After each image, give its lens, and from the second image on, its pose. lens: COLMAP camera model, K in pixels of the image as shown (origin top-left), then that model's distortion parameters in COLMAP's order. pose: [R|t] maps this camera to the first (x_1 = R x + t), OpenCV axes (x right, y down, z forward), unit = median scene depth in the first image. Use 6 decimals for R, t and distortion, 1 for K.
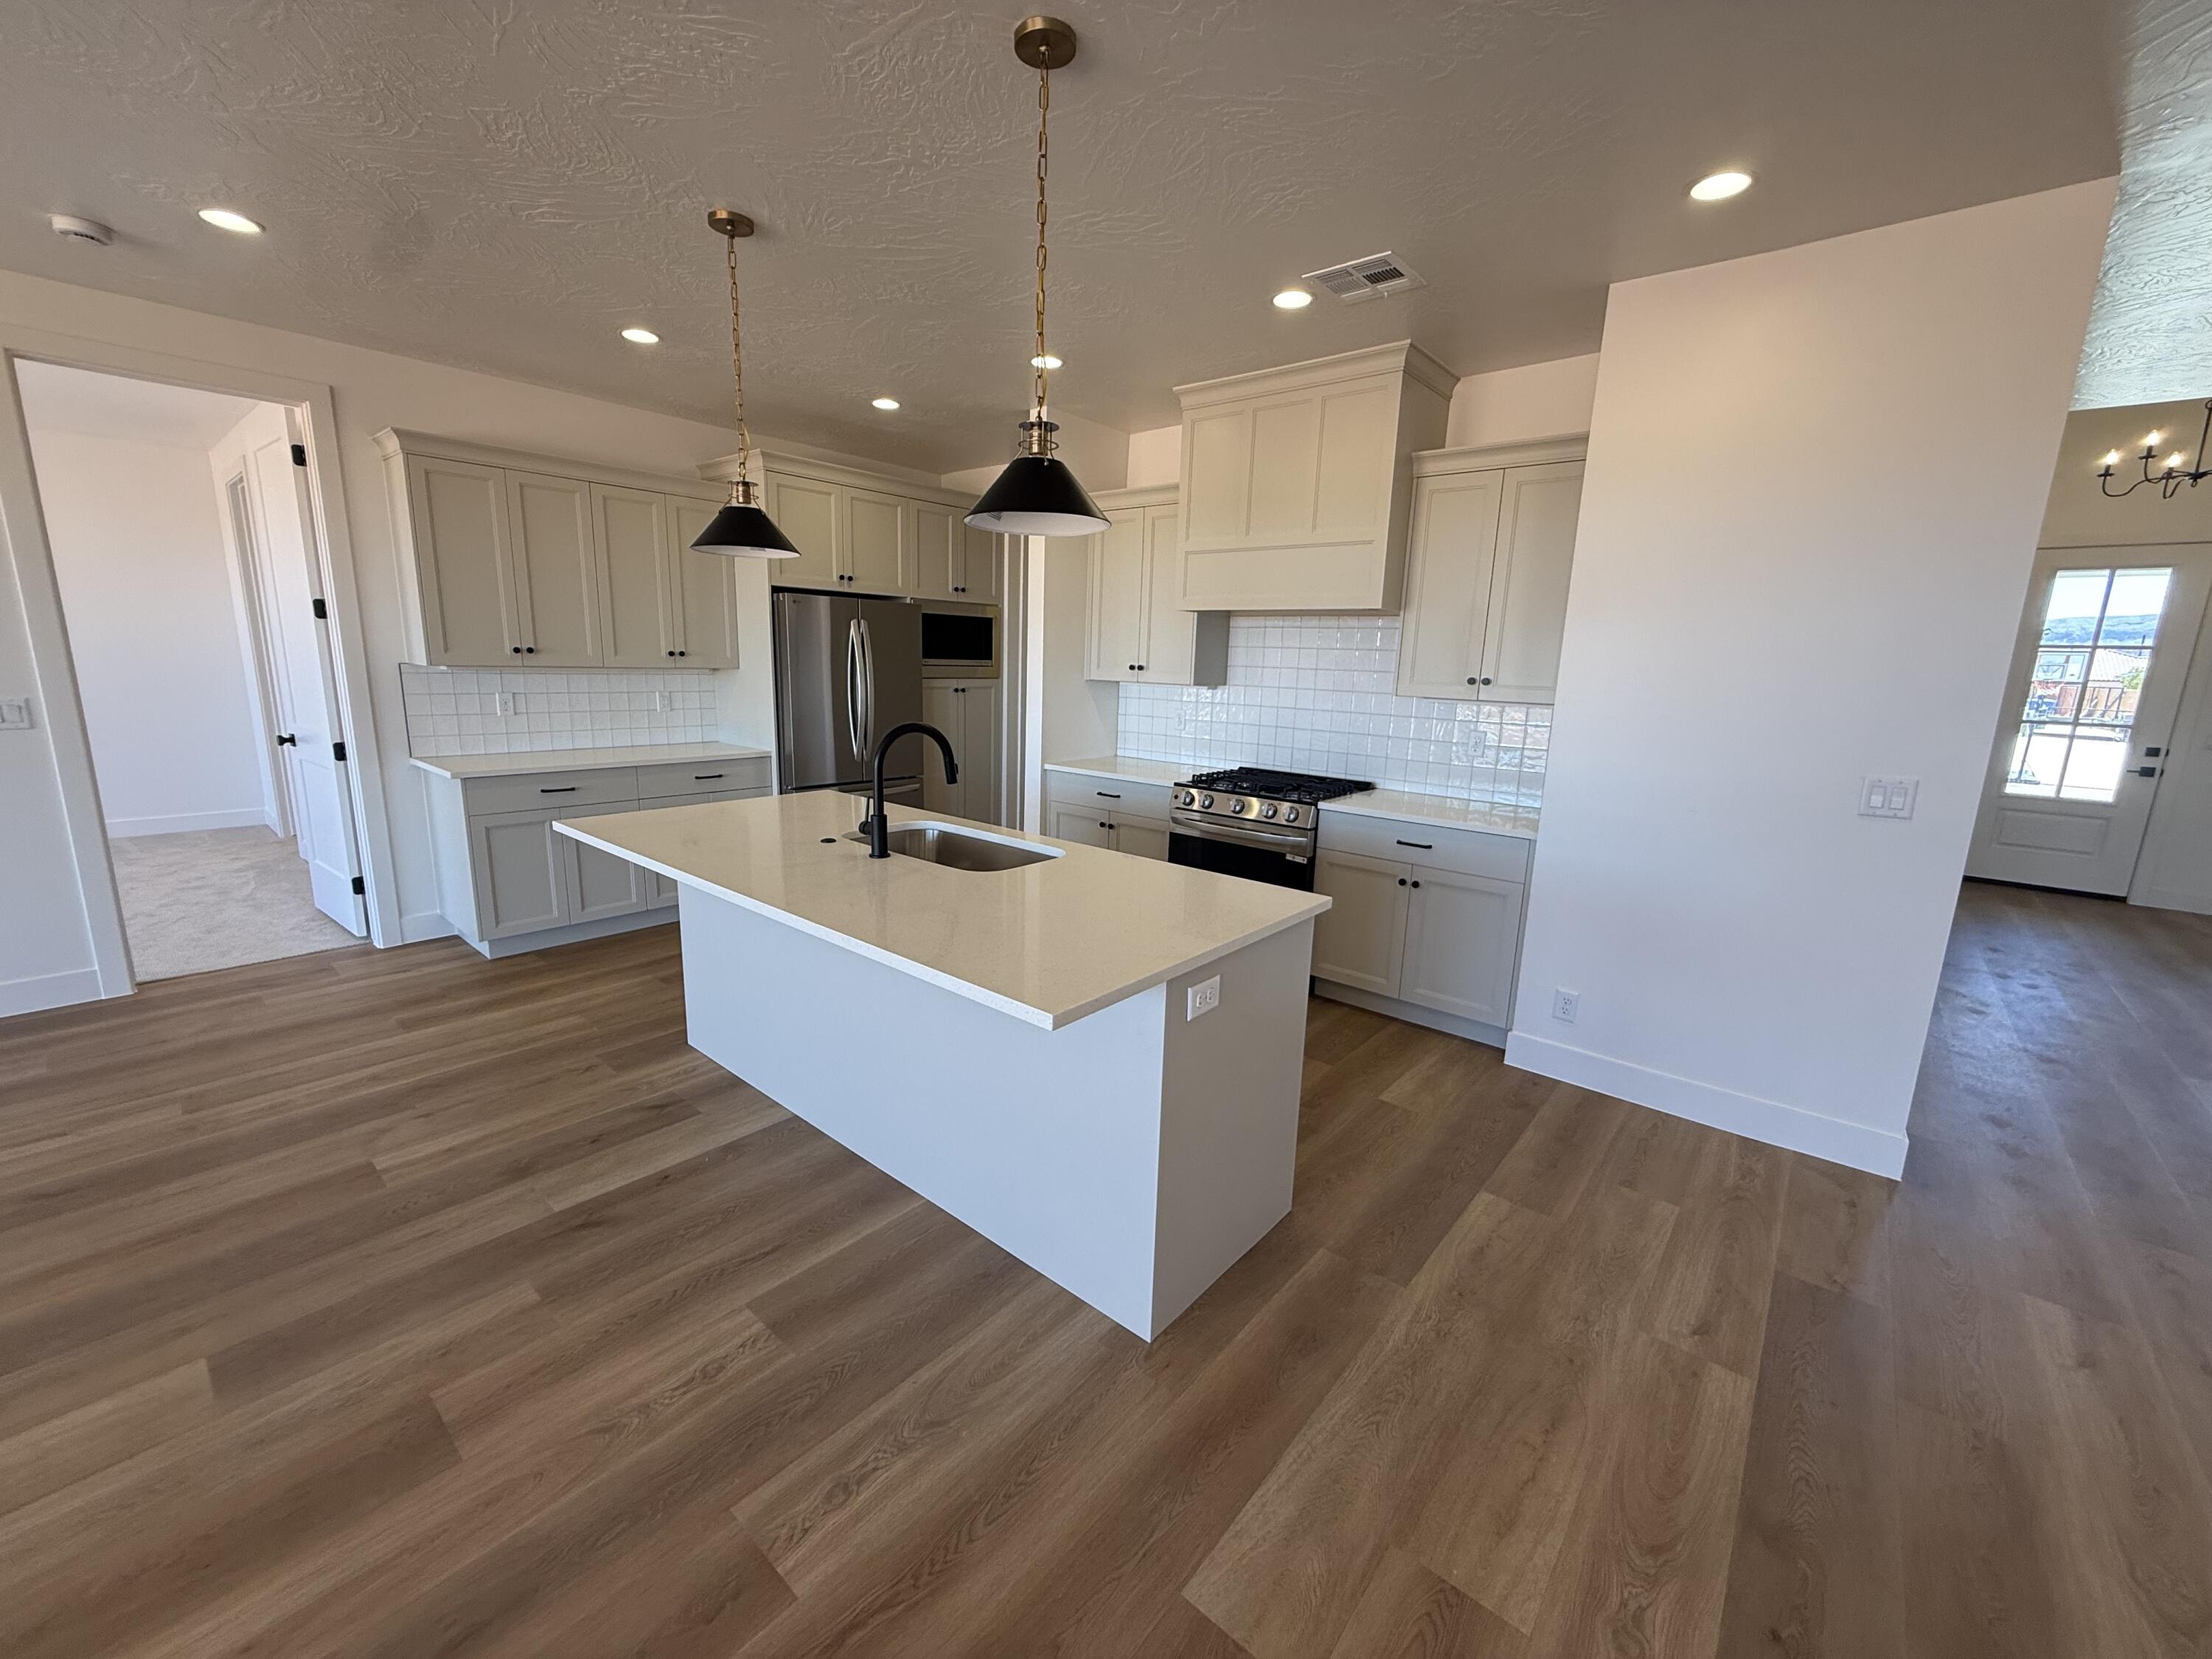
lens RADIAL K [[879.7, 0, 1101.8], [0, 879.7, 832.4], [0, 0, 1]] dist [0.001332, 0.000323]
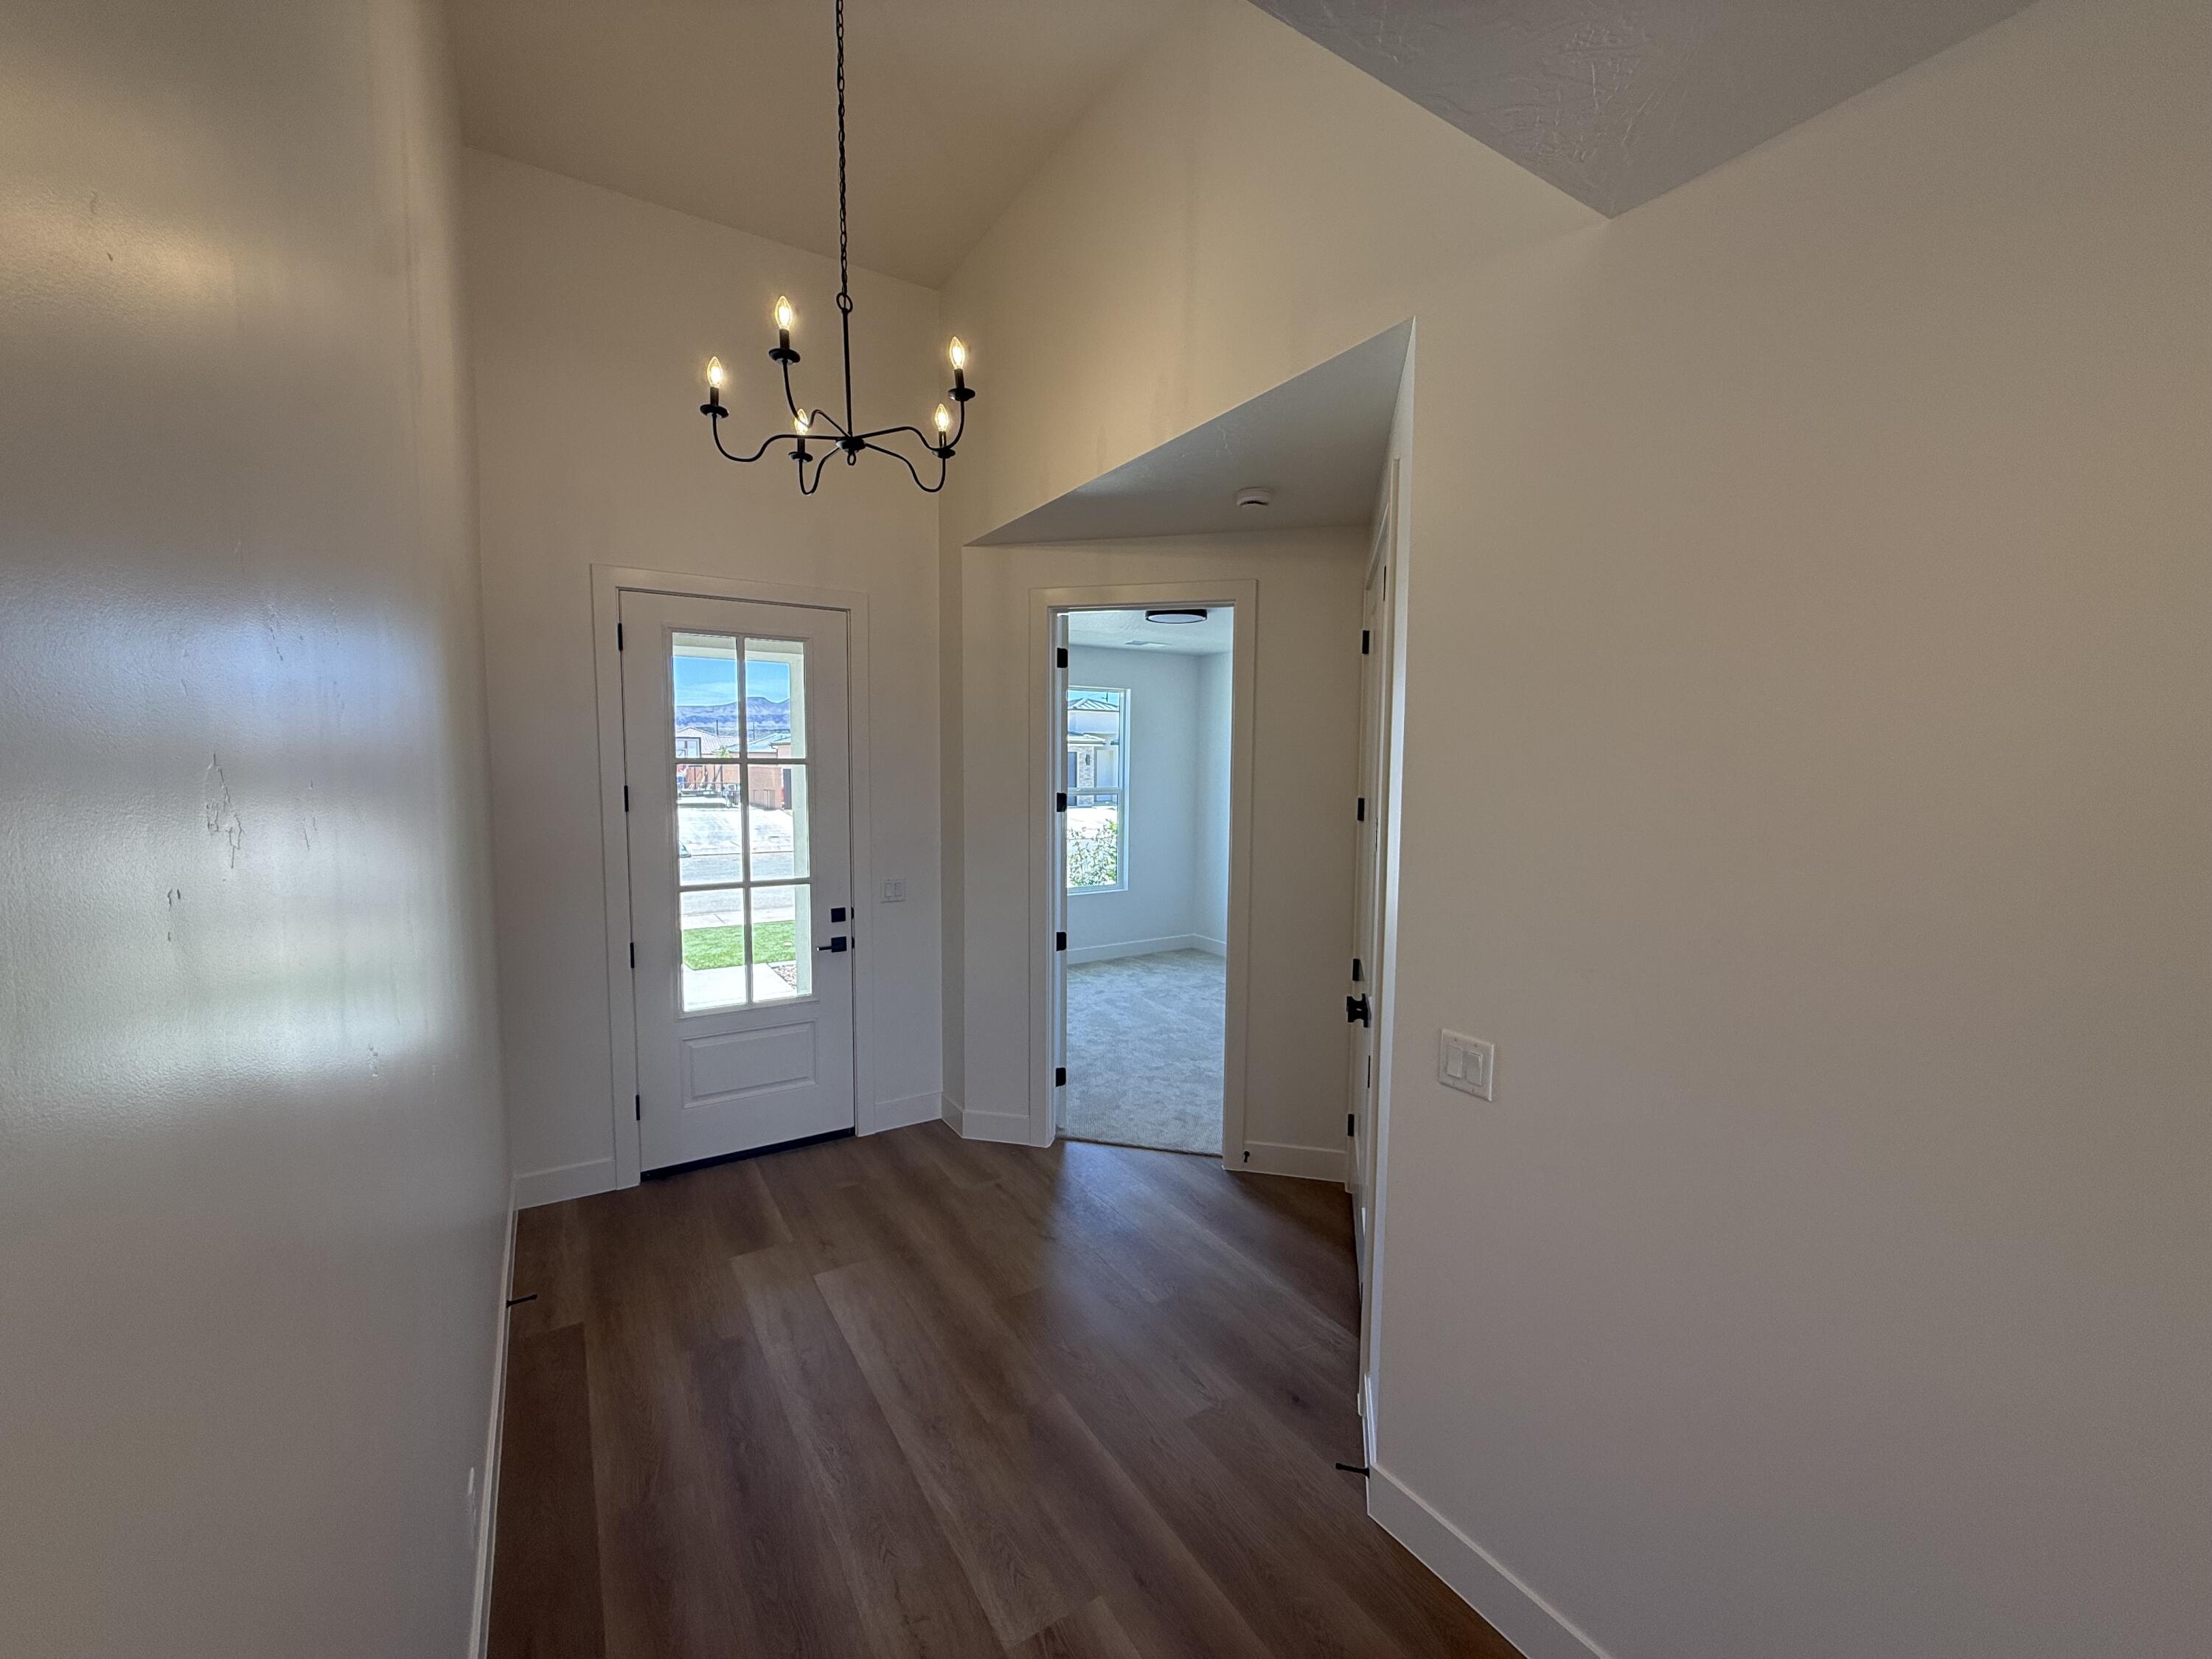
lens RADIAL K [[879.7, 0, 1108.7], [0, 879.7, 822.5], [0, 0, 1]] dist [0.001332, 0.000323]
pose [[0.290882, -0.098431, 0.951682, 1.070416], [0.189436, 0.980927, 0.043555, -0.255480], [-0.937818, 0.167614, 0.303980, 1.016544]]
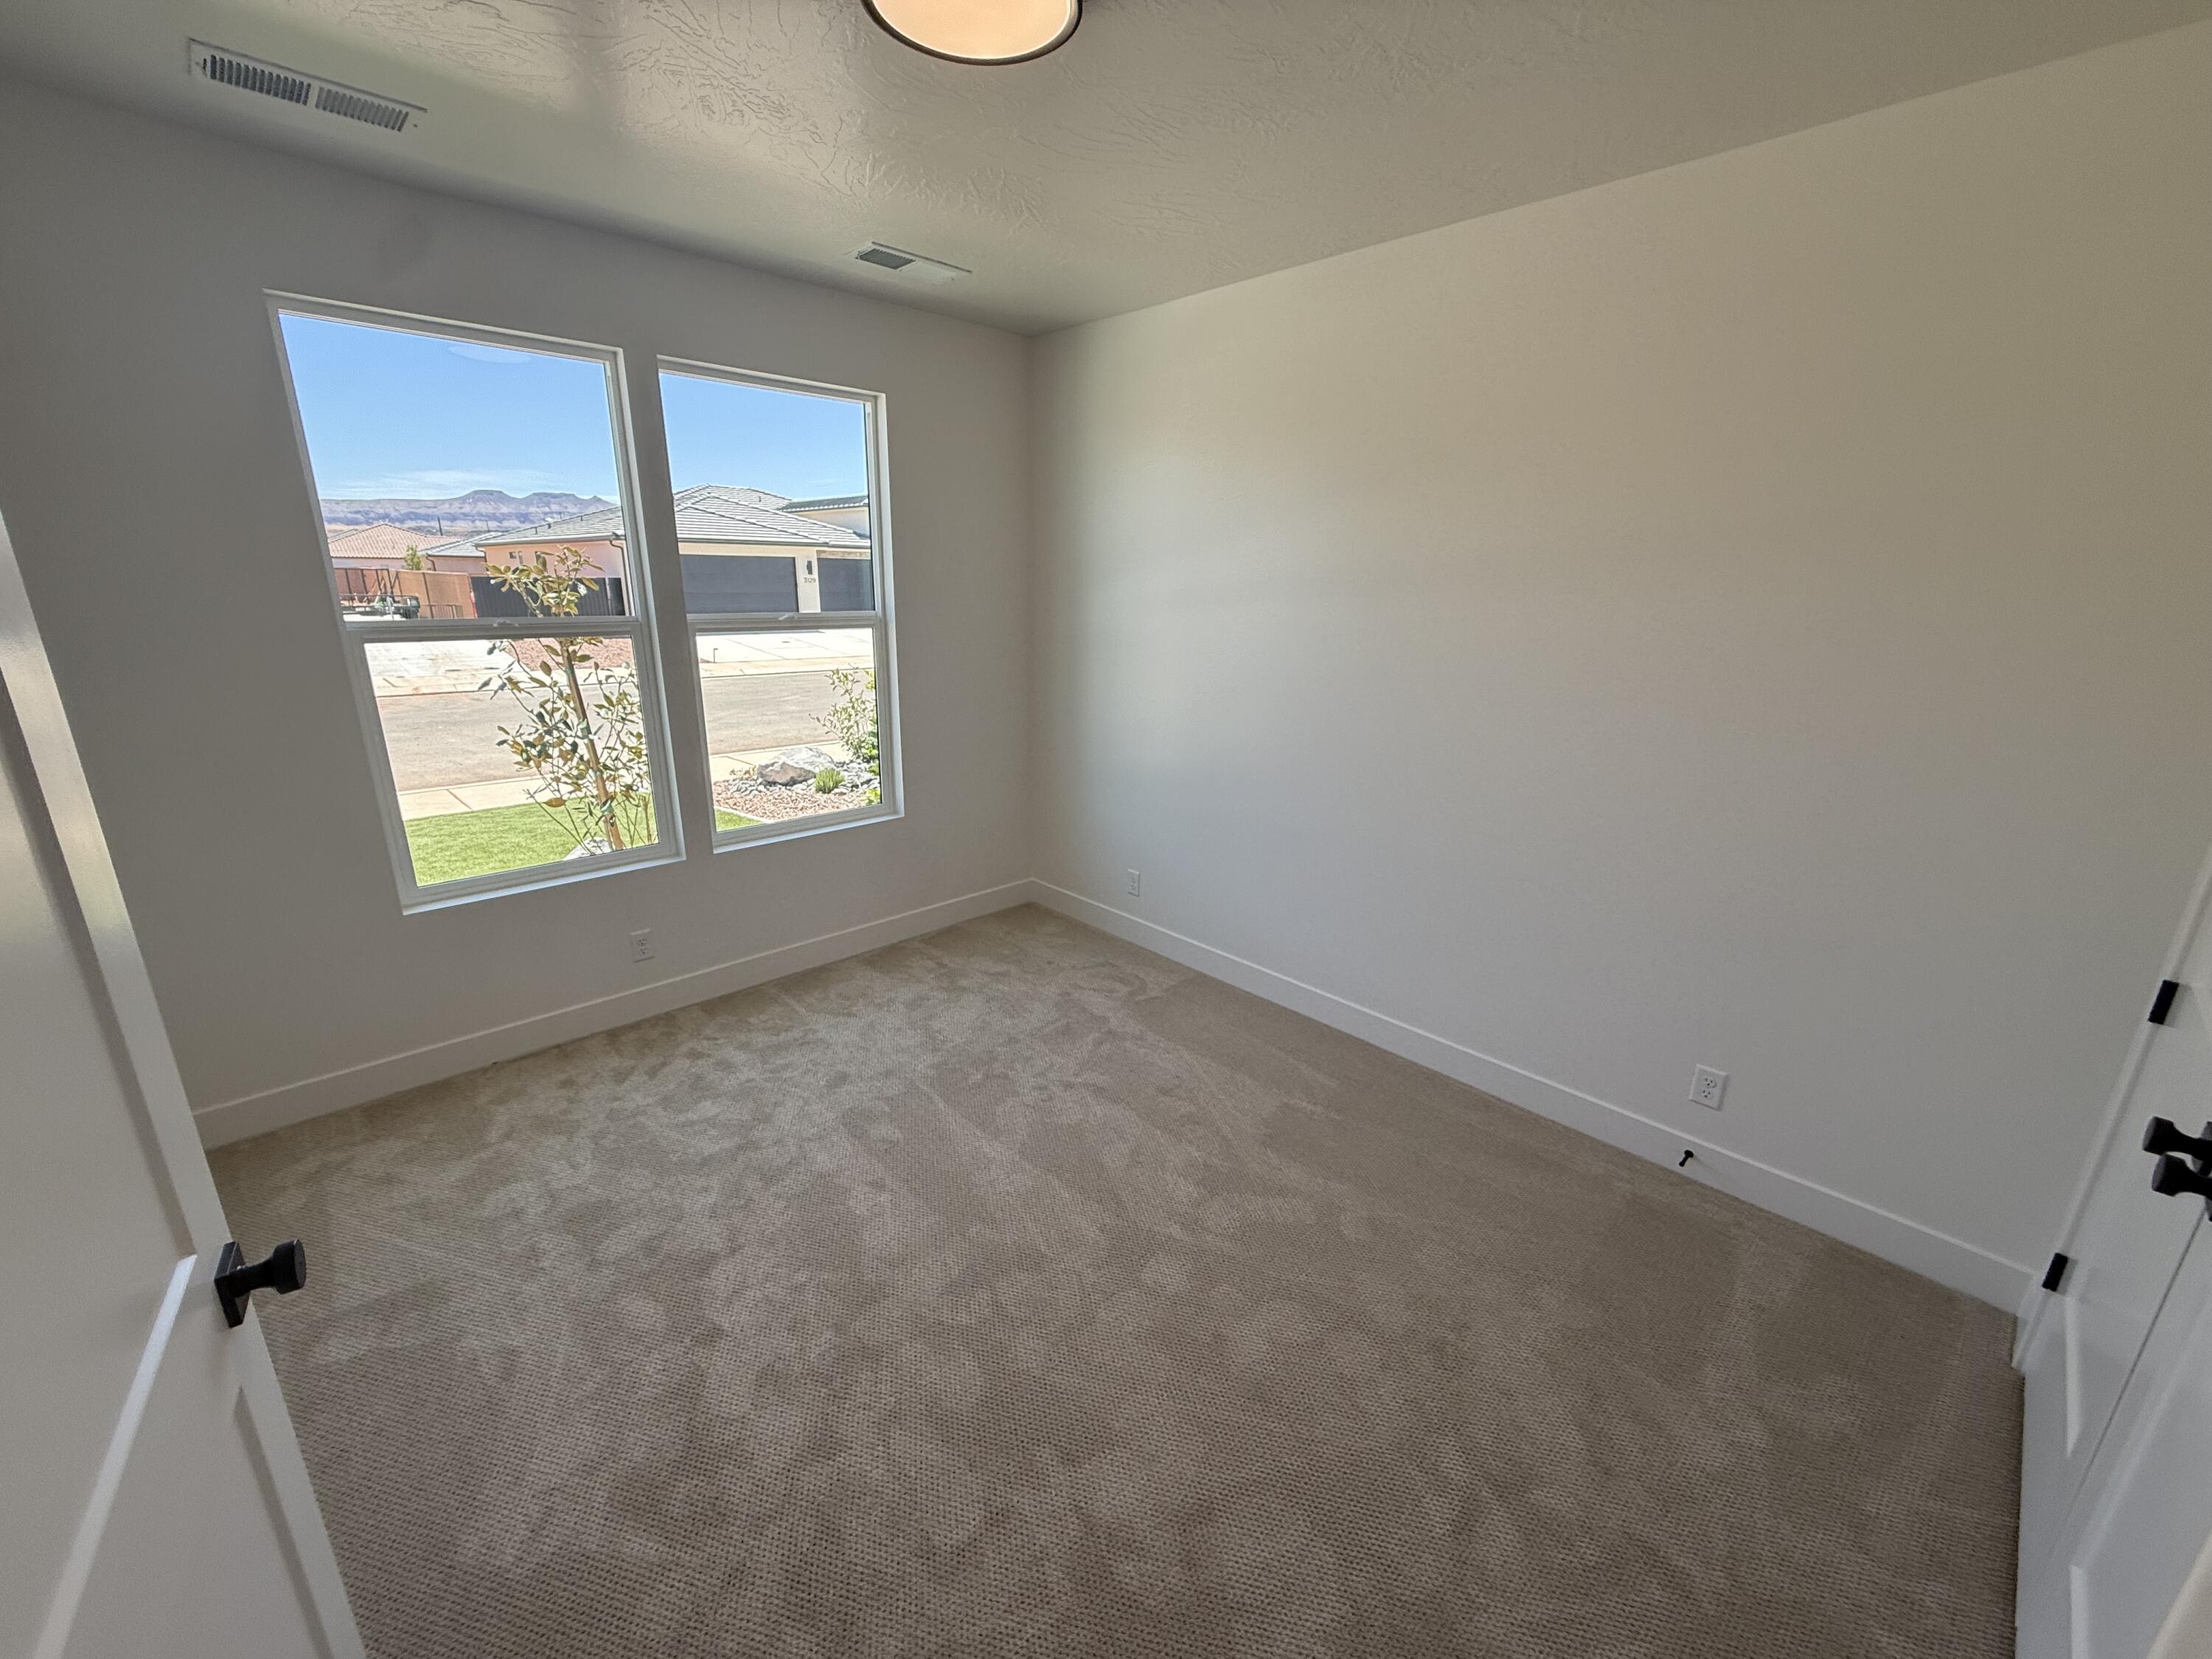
lens RADIAL K [[879.7, 0, 1103.4], [0, 879.7, 831.4], [0, 0, 1]] dist [0.001332, 0.000323]
pose [[0.095017, -0.309127, 0.946262, 2.106186], [0.182452, 0.939869, 0.288718, -0.248954], [-0.978613, 0.145214, 0.145704, 1.253765]]
